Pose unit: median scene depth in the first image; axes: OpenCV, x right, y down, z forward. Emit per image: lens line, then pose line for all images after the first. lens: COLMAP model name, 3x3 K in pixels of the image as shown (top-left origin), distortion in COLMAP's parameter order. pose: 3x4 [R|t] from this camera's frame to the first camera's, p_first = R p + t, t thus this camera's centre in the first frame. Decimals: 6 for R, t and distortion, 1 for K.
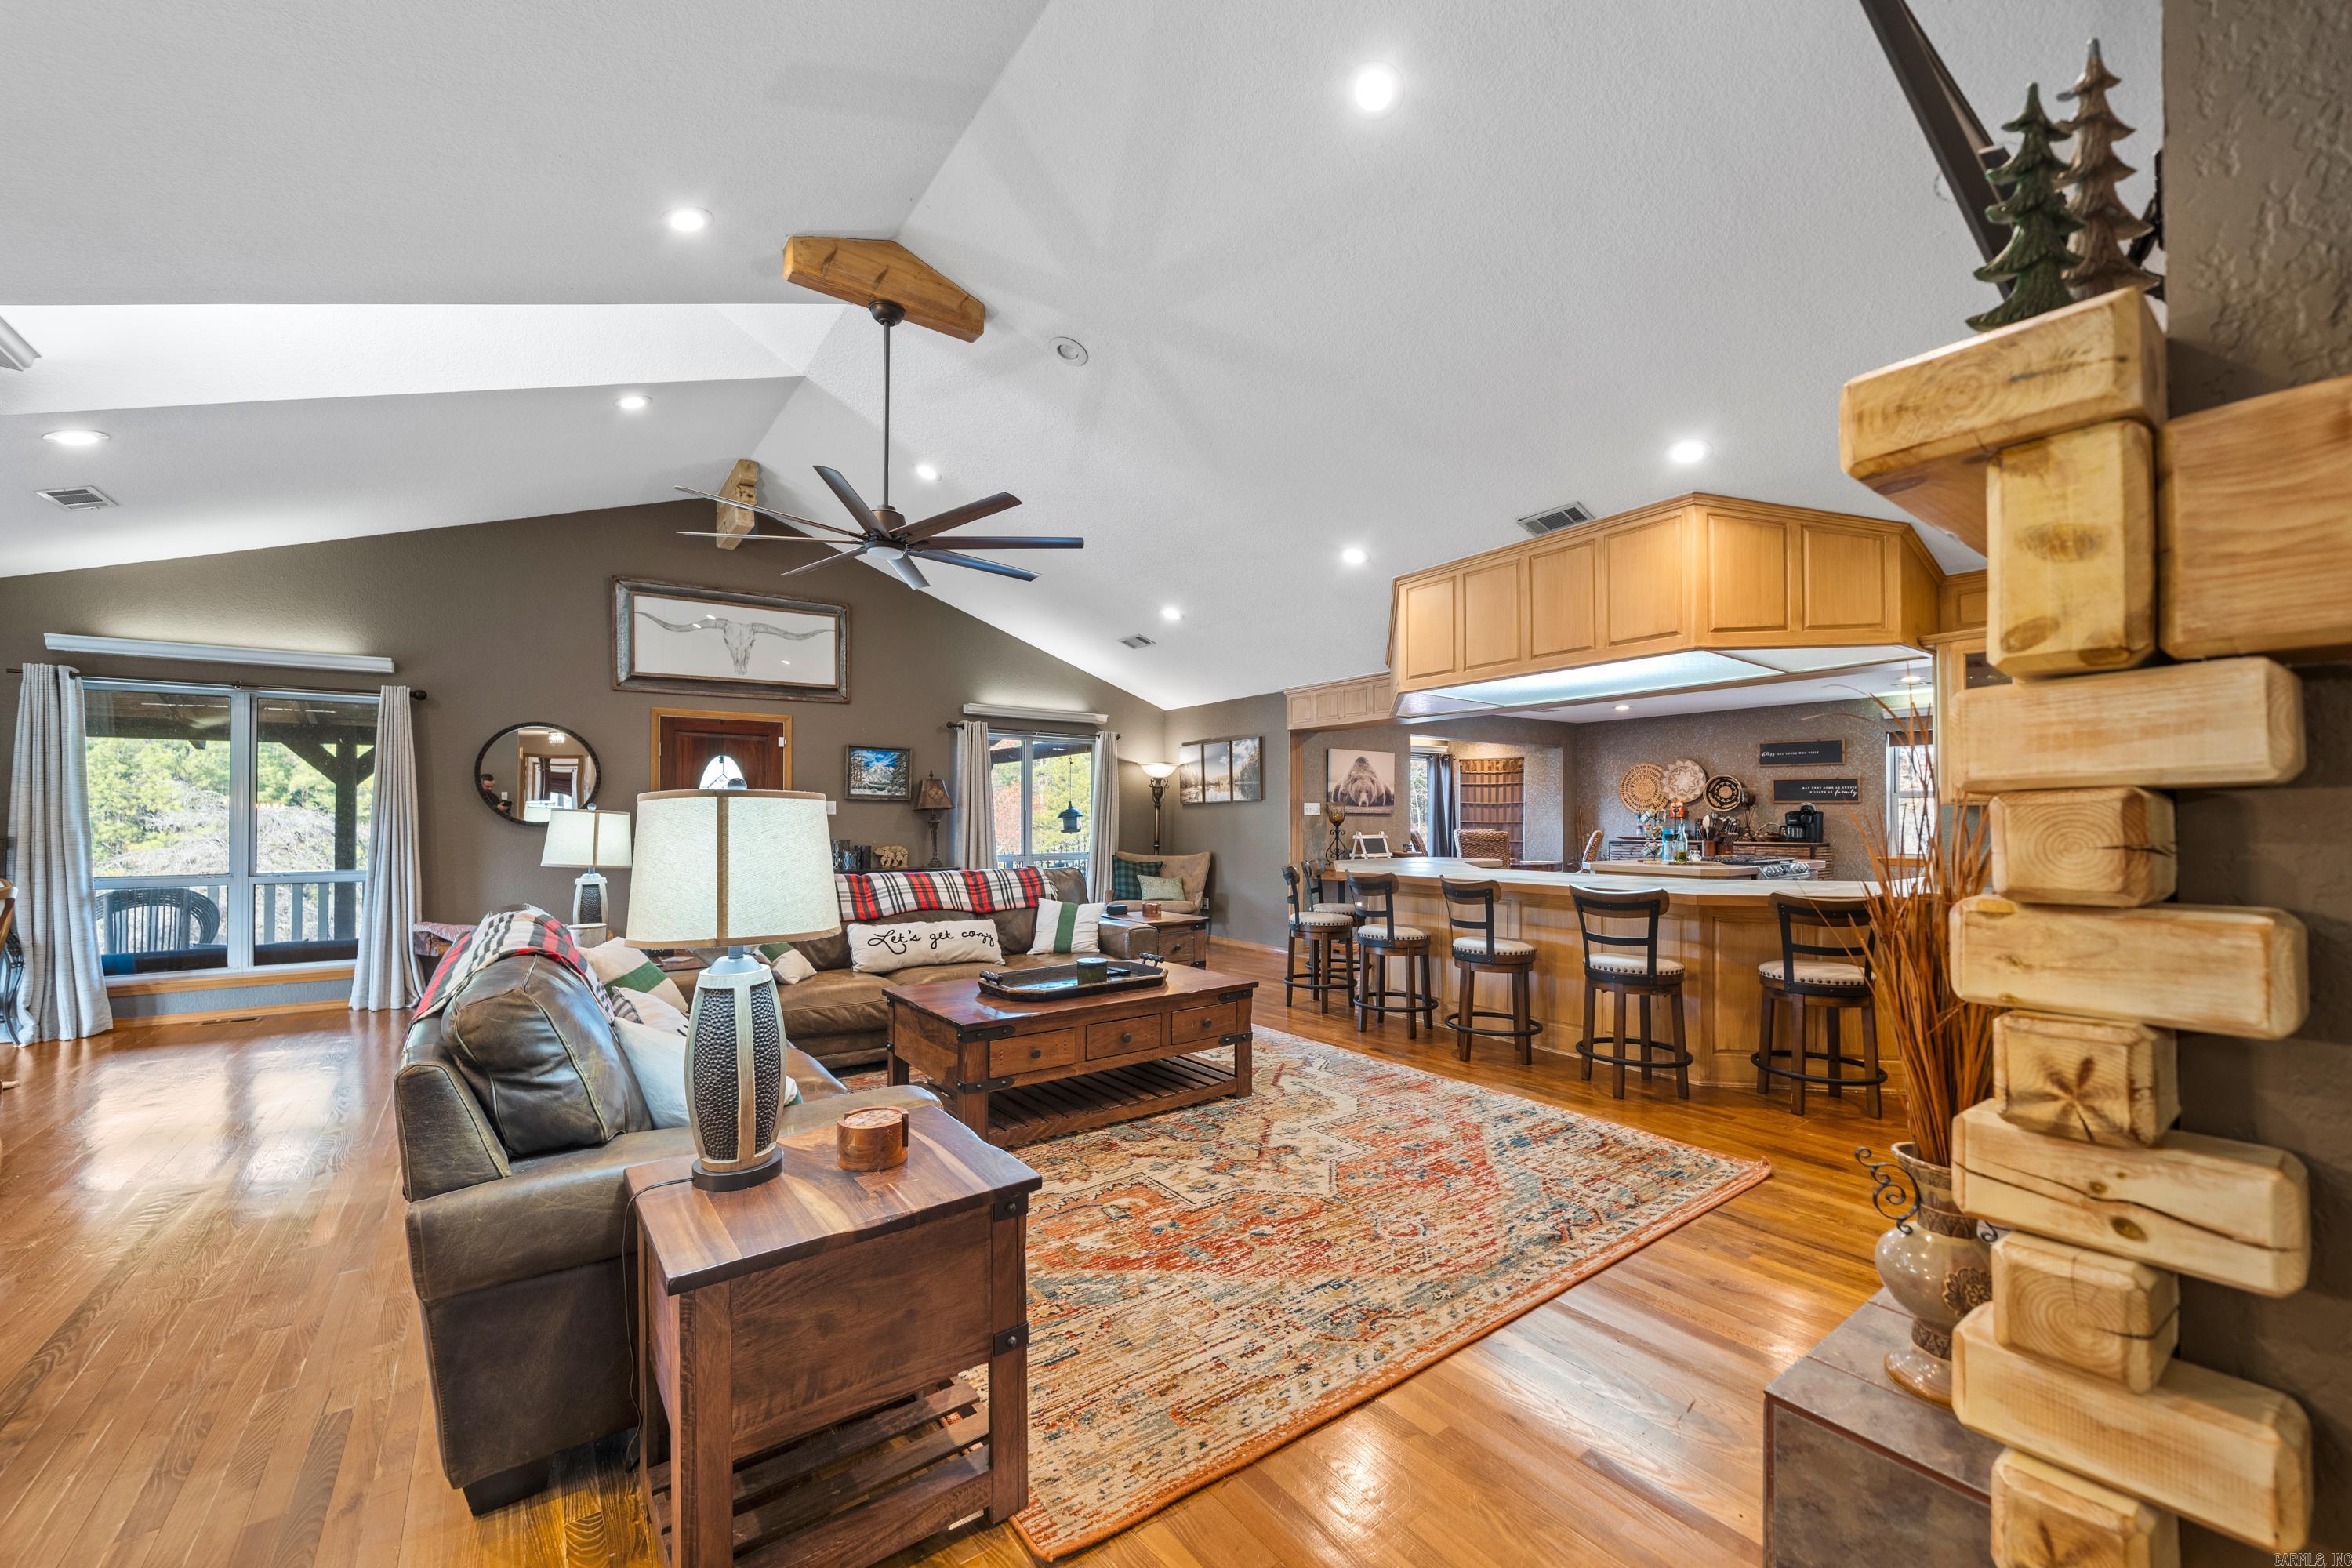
lens RADIAL K [[906.0, 0, 1168.8], [0, 906.0, 804.7], [0, 0, 1]] dist [0.000262, -0.000483]
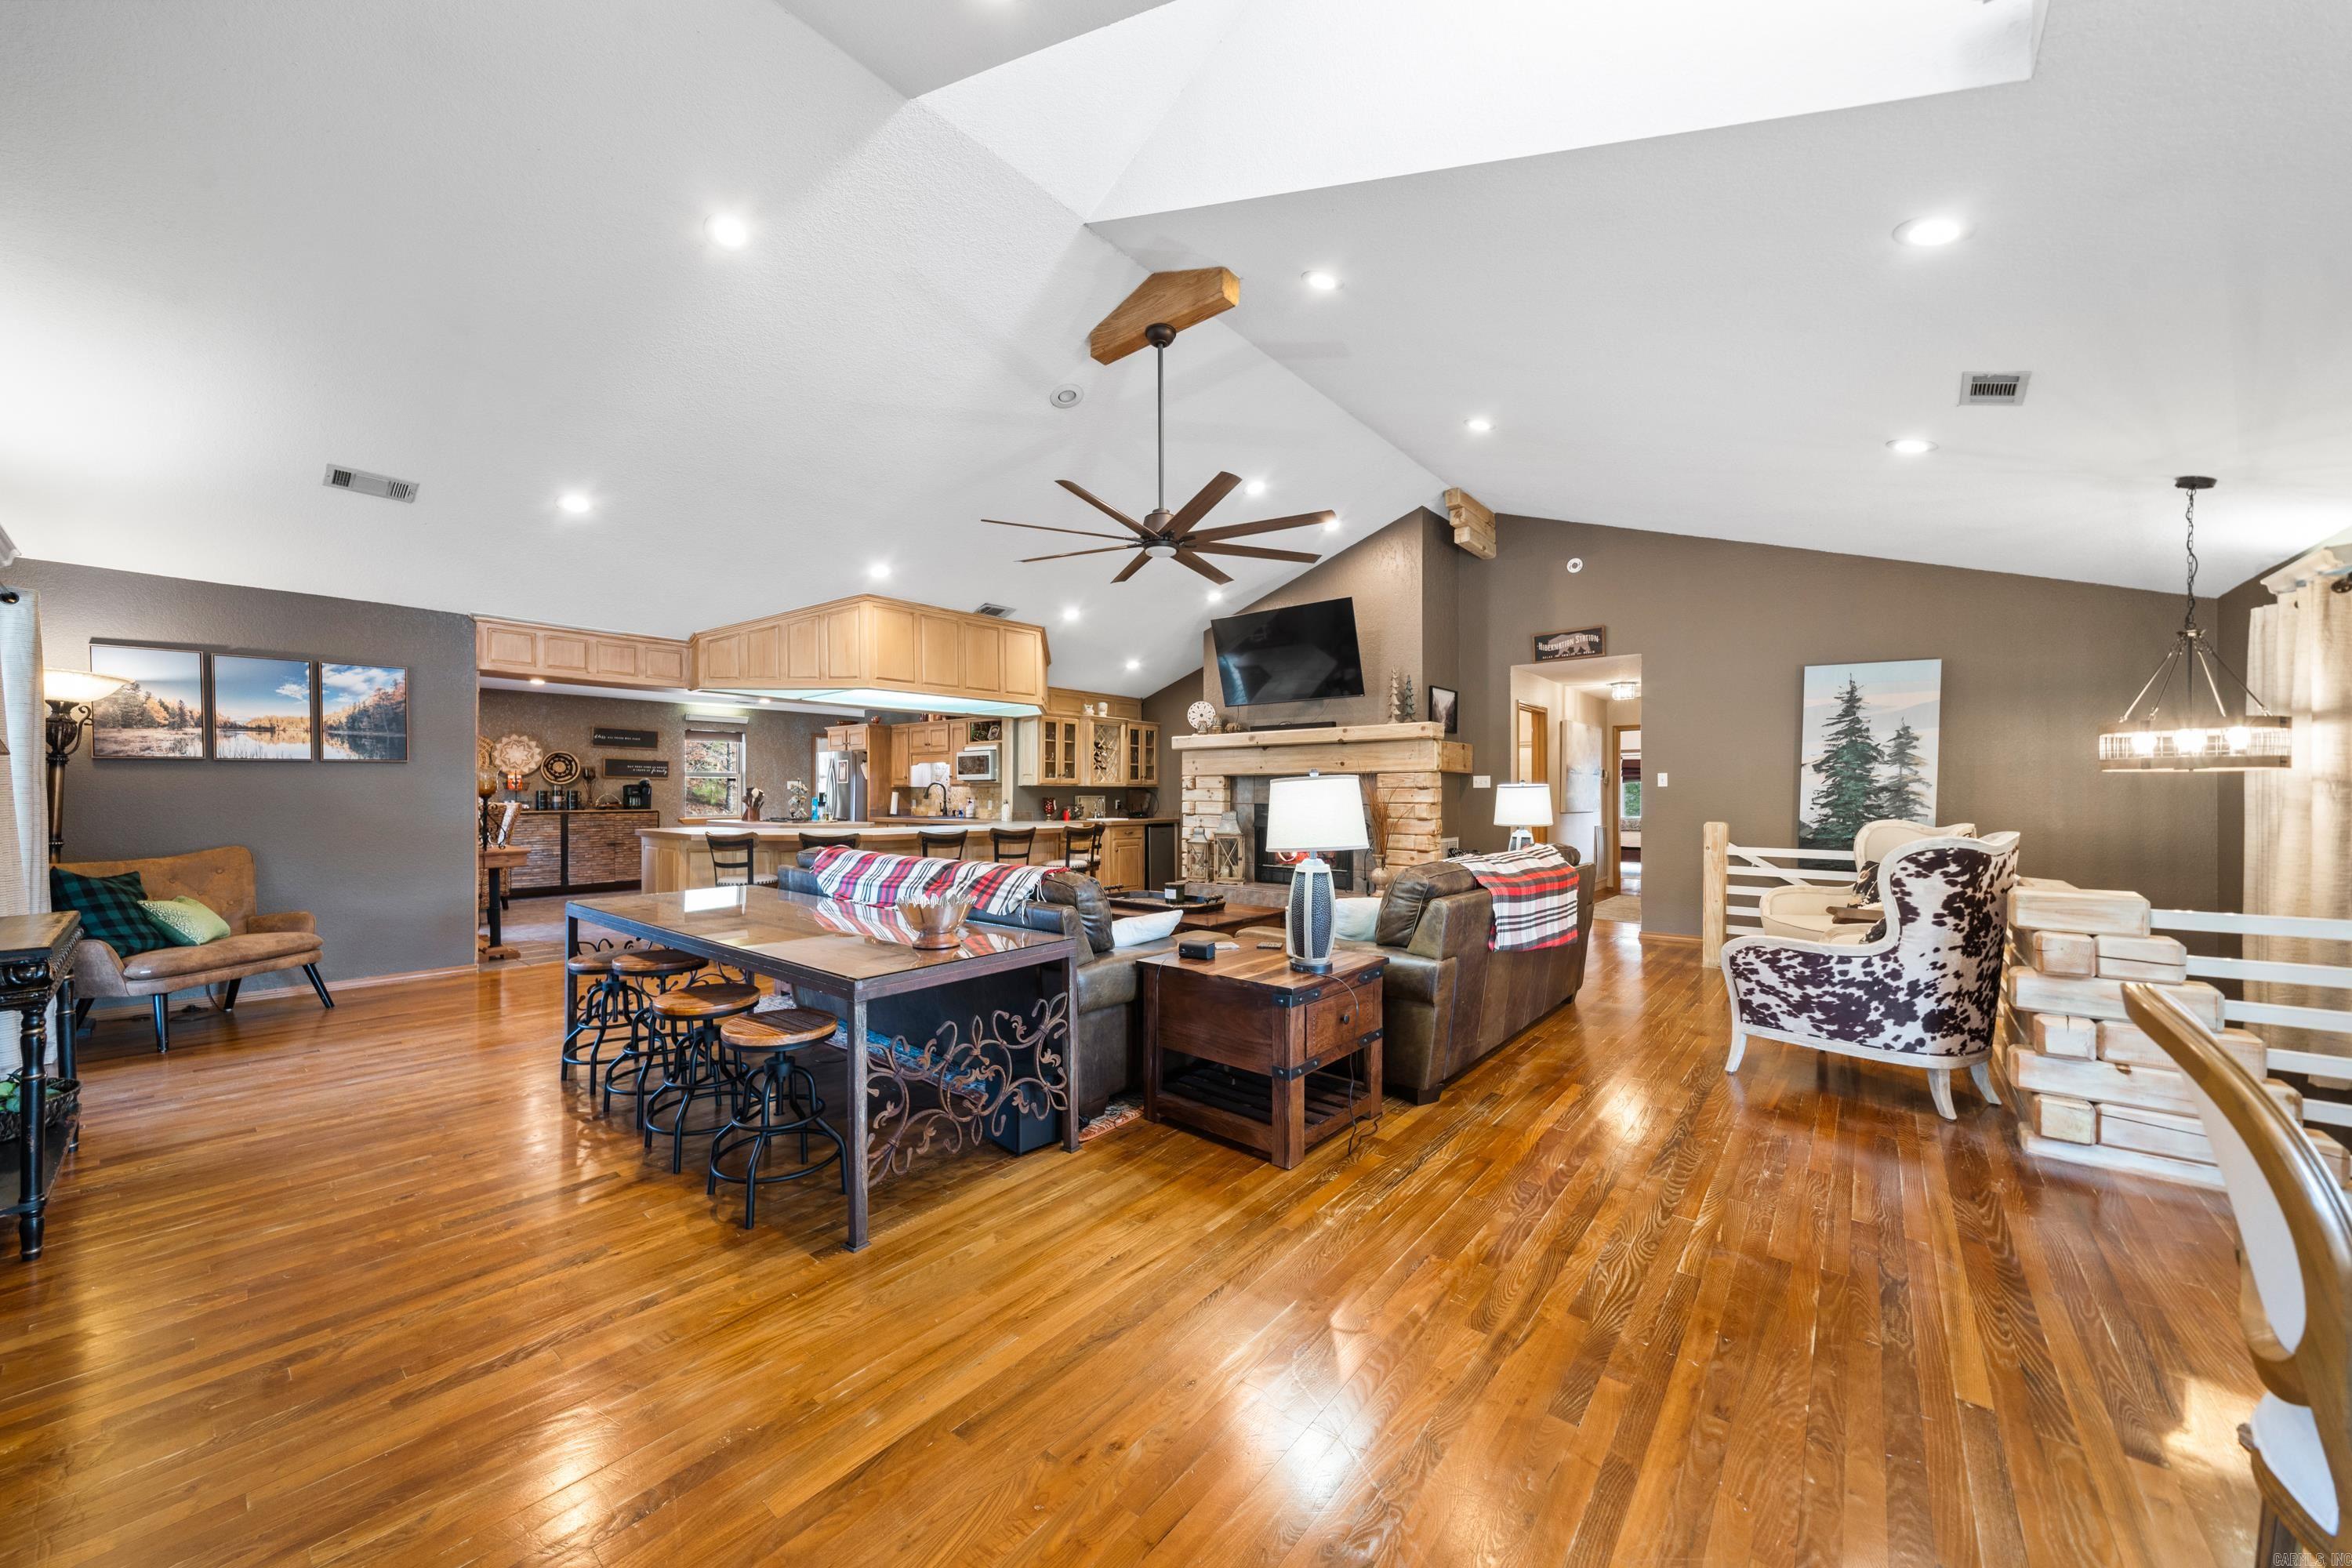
lens RADIAL K [[853.7, 0, 1154.0], [0, 853.7, 791.3], [0, 0, 1]] dist [-0.002092, 0.000030]
pose [[-0.228859, 0.002678, 0.973456, -1.273412], [-0.017599, 0.999821, -0.006888, 0.023266], [-0.973301, -0.018708, -0.228771, 1.182419]]
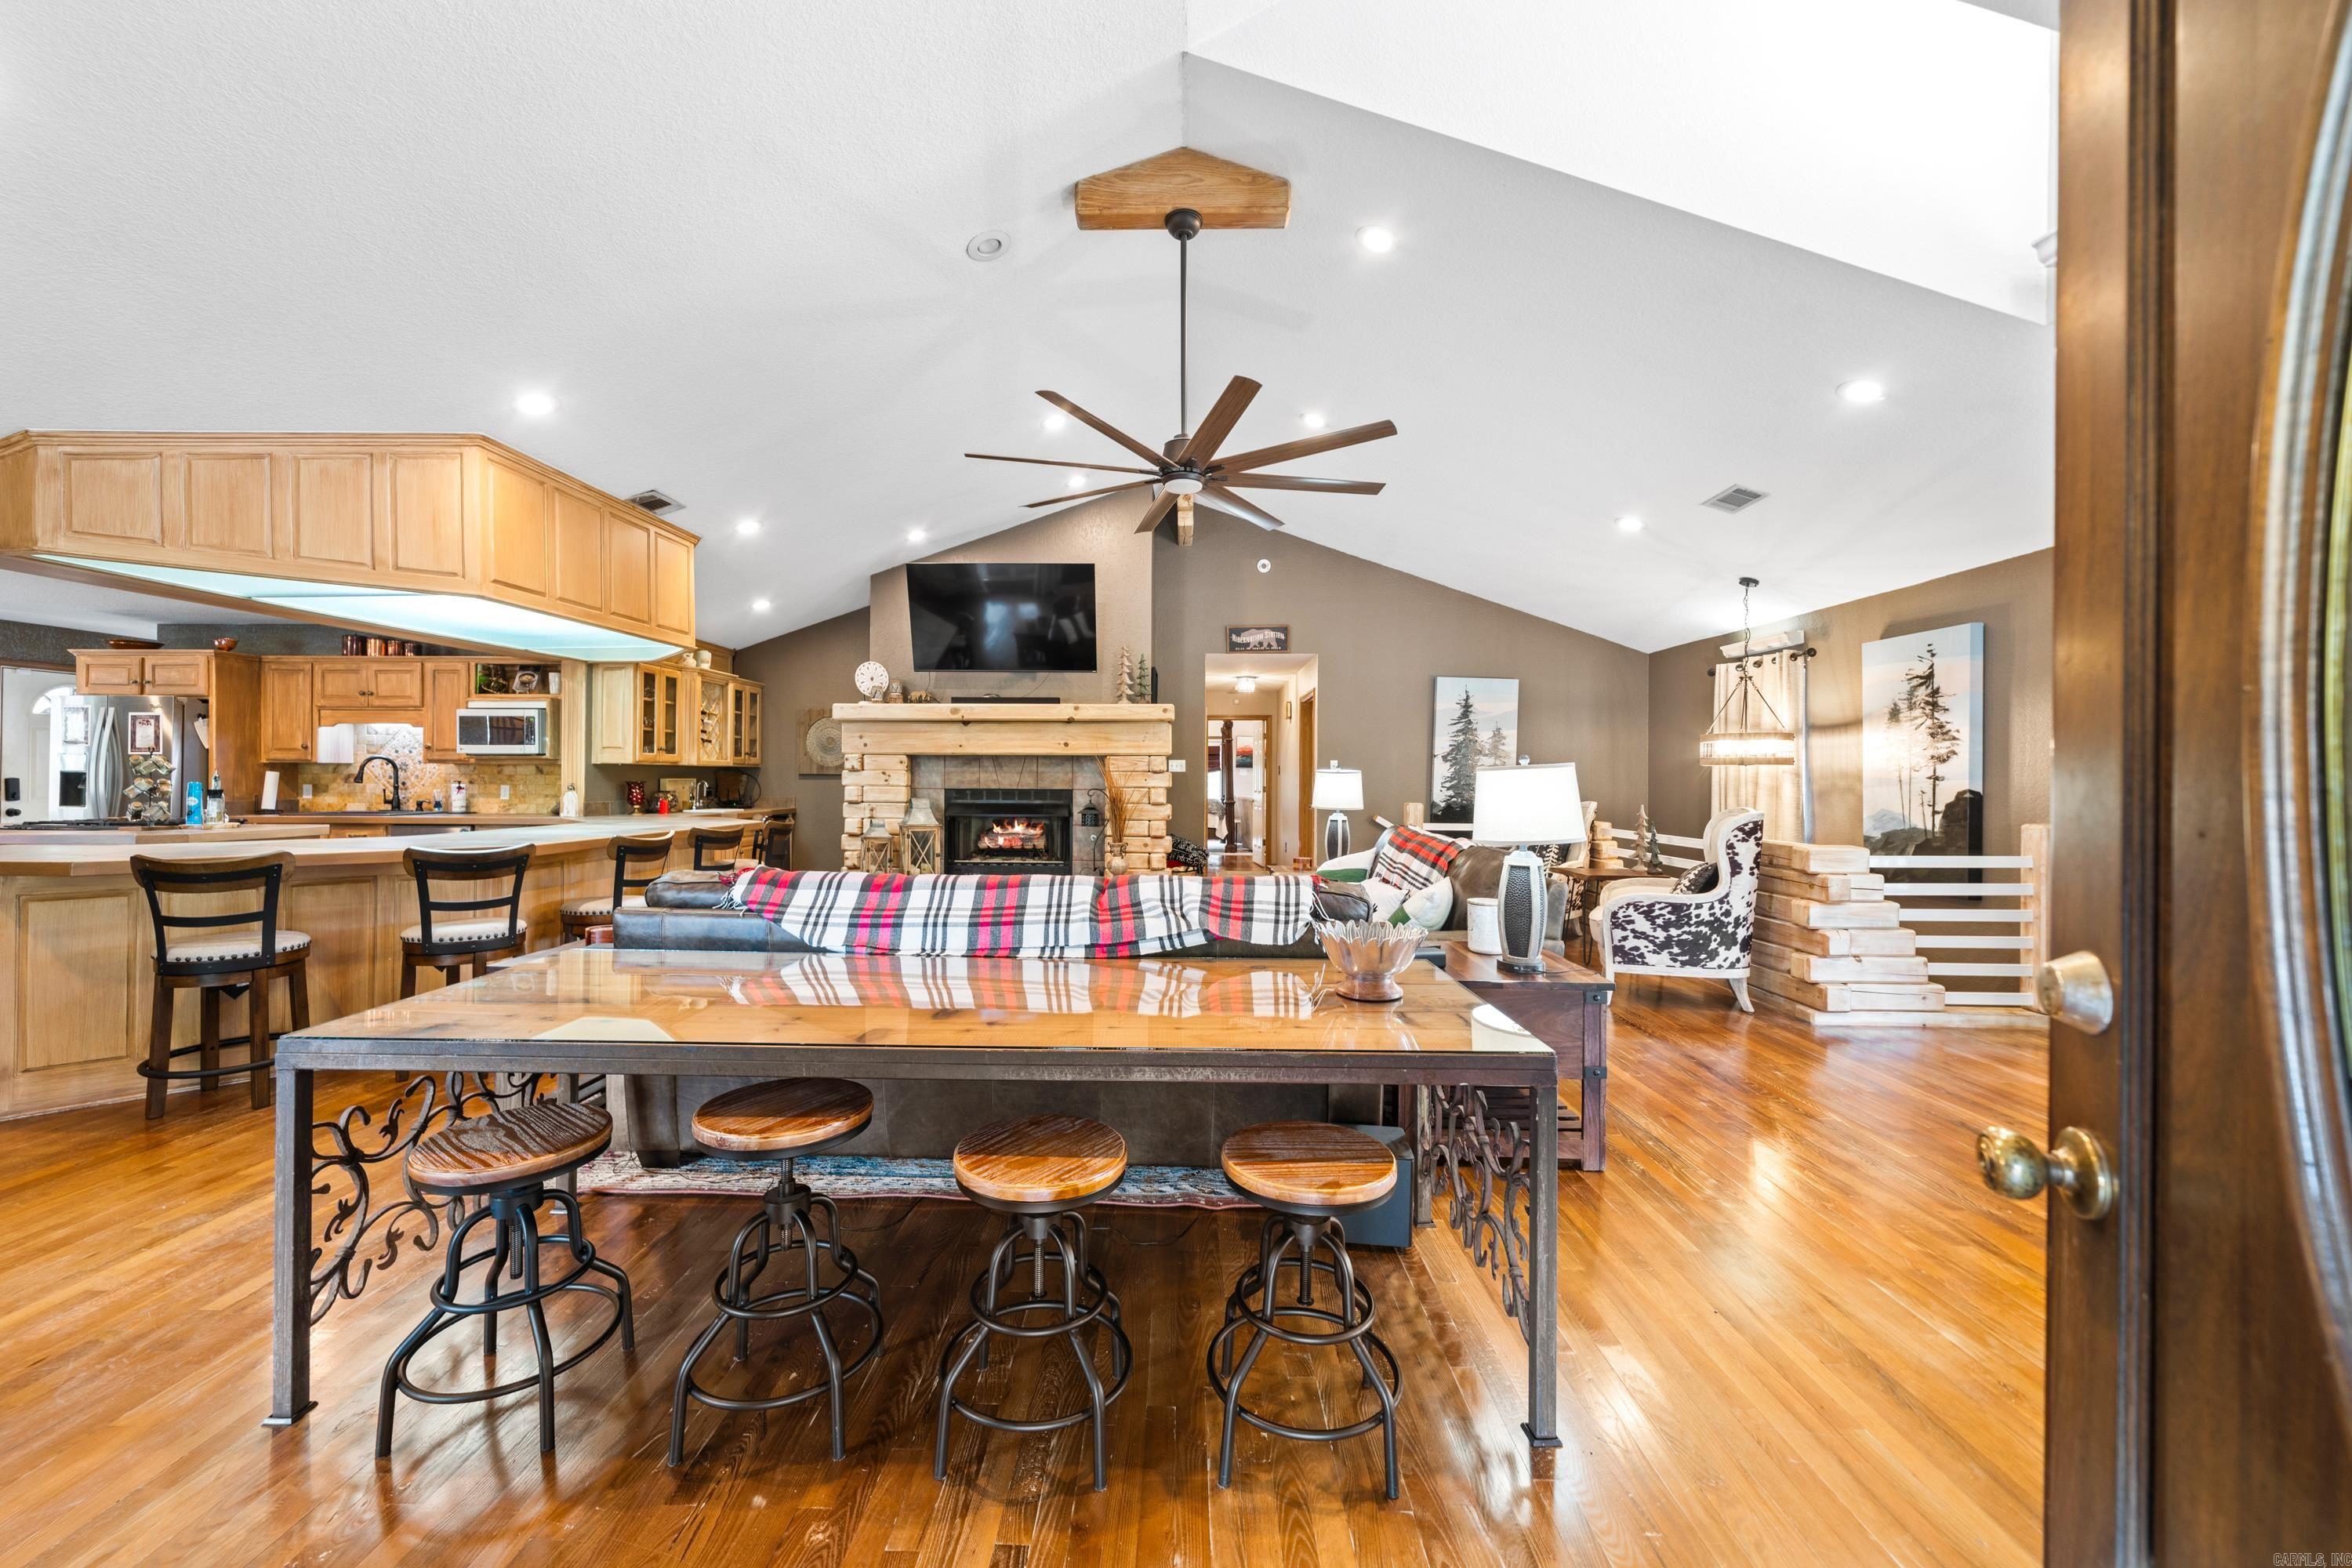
lens RADIAL K [[906.0, 0, 1164.5], [0, 906.0, 774.9], [0, 0, 1]] dist [0.000262, -0.000483]
pose [[-0.793957, -0.002852, 0.607967, -0.820930], [-0.015497, 0.999759, -0.015548, 0.028247], [-0.607776, -0.021766, -0.793810, 1.652530]]
